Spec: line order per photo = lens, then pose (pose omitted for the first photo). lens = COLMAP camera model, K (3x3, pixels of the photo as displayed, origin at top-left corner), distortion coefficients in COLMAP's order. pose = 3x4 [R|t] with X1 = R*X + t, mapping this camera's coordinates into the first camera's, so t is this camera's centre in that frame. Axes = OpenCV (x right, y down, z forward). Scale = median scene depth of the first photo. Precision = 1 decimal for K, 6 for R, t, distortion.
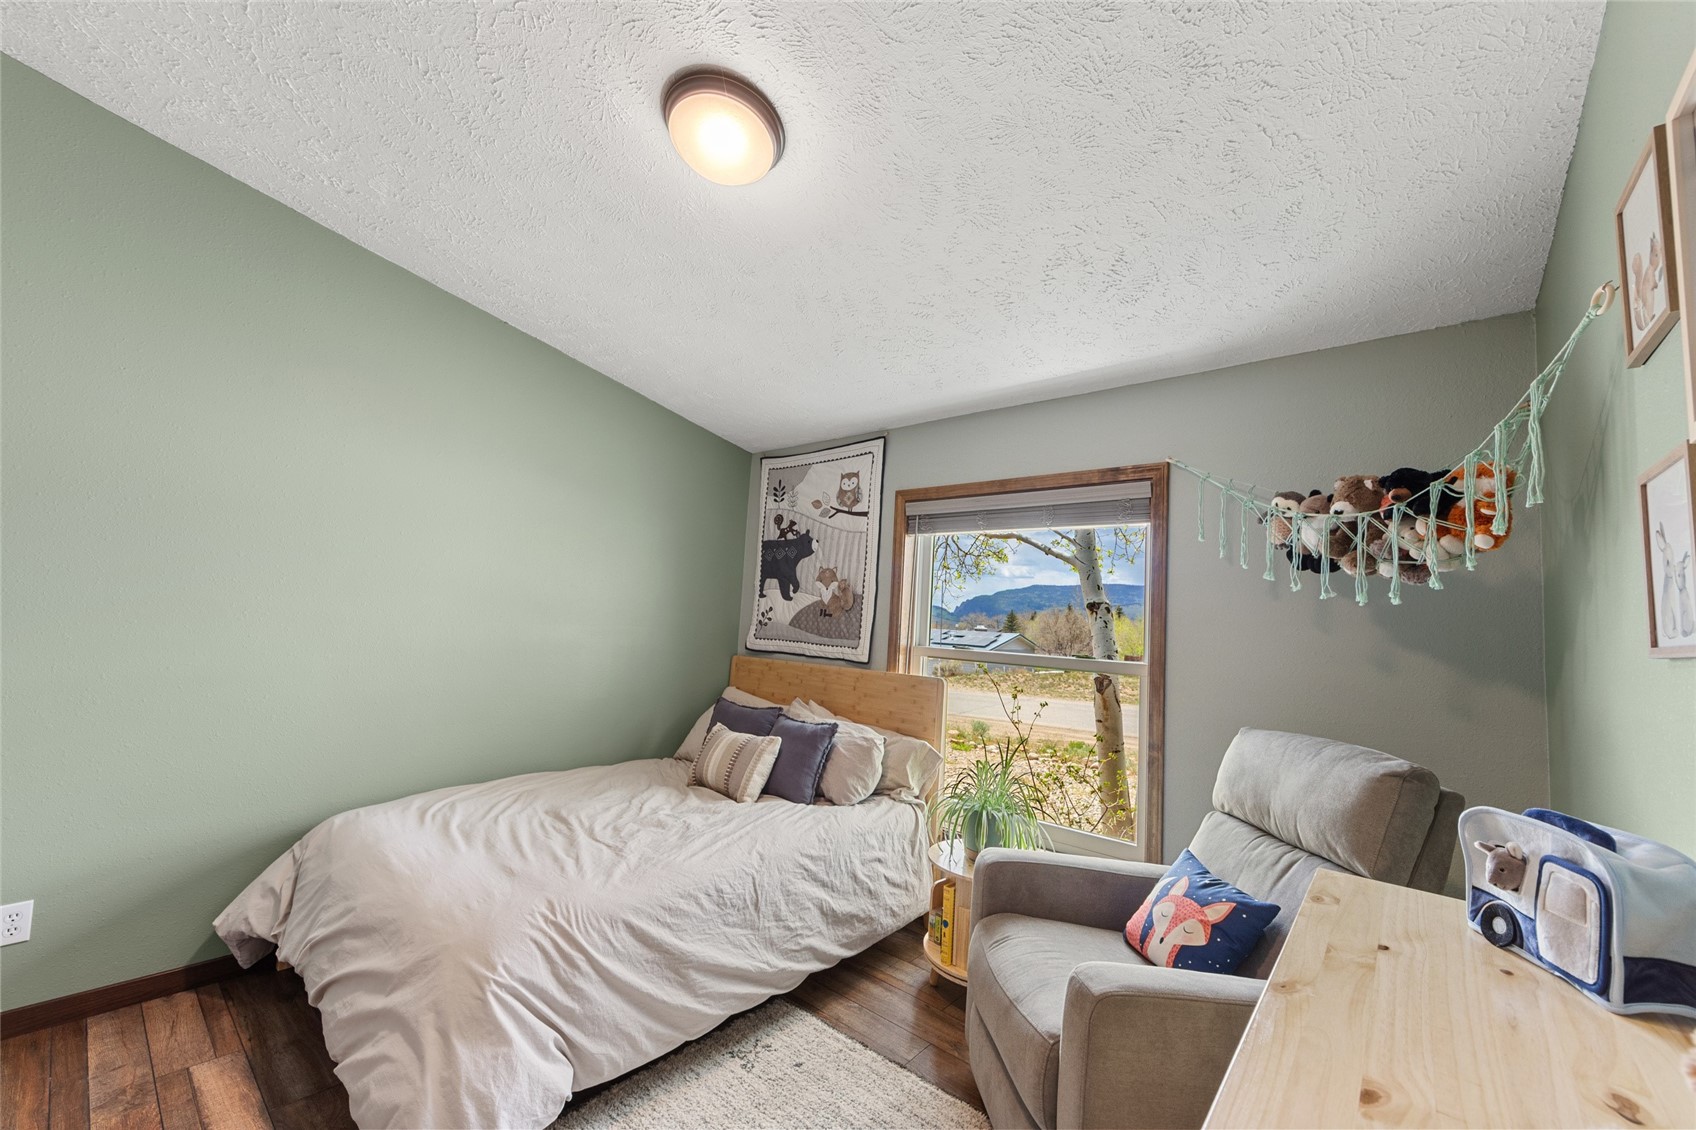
lens RADIAL K [[665.5, 0, 847.9], [0, 665.5, 566.3], [0, 0, 1]] dist [-0.003354, -0.000311]
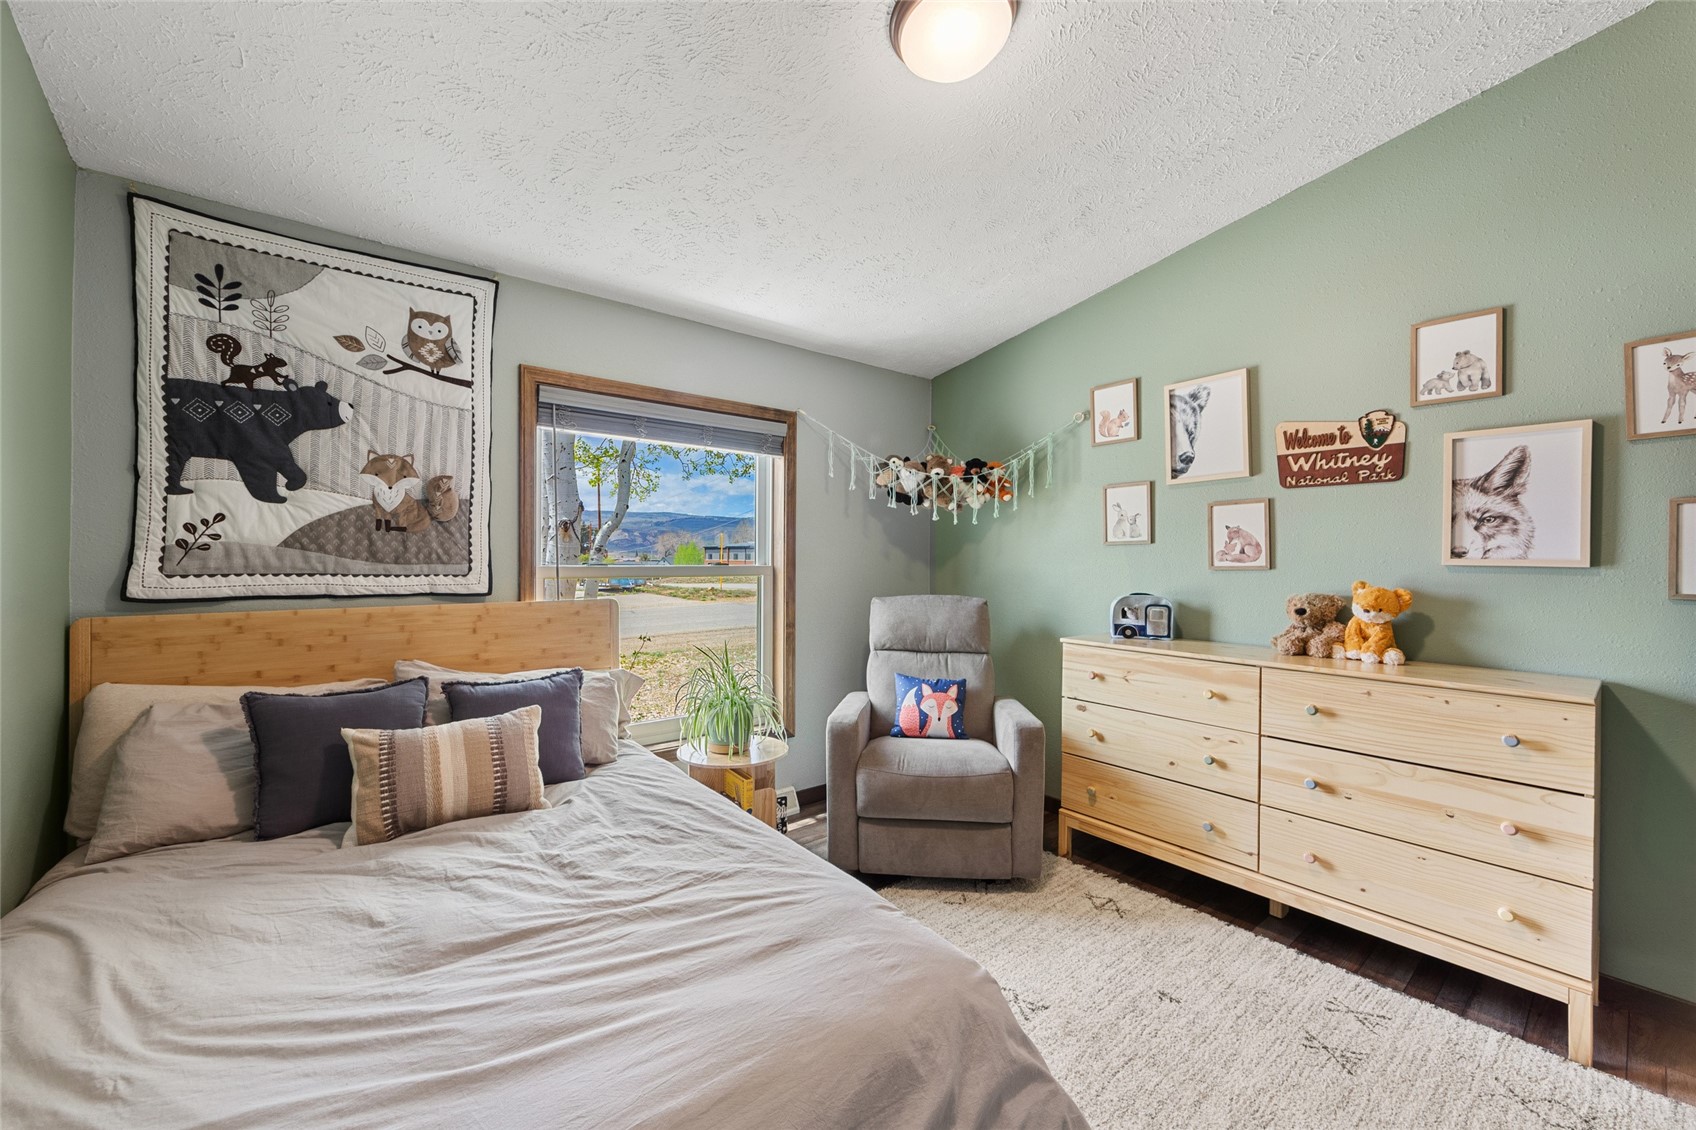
lens RADIAL K [[665.5, 0, 847.9], [0, 665.5, 566.3], [0, 0, 1]] dist [-0.003354, -0.000311]
pose [[0.176749, -0.065932, 0.982045, -0.578160], [-0.078291, 0.993651, 0.080802, 0.023081], [-0.981137, -0.091167, 0.170464, 0.454686]]
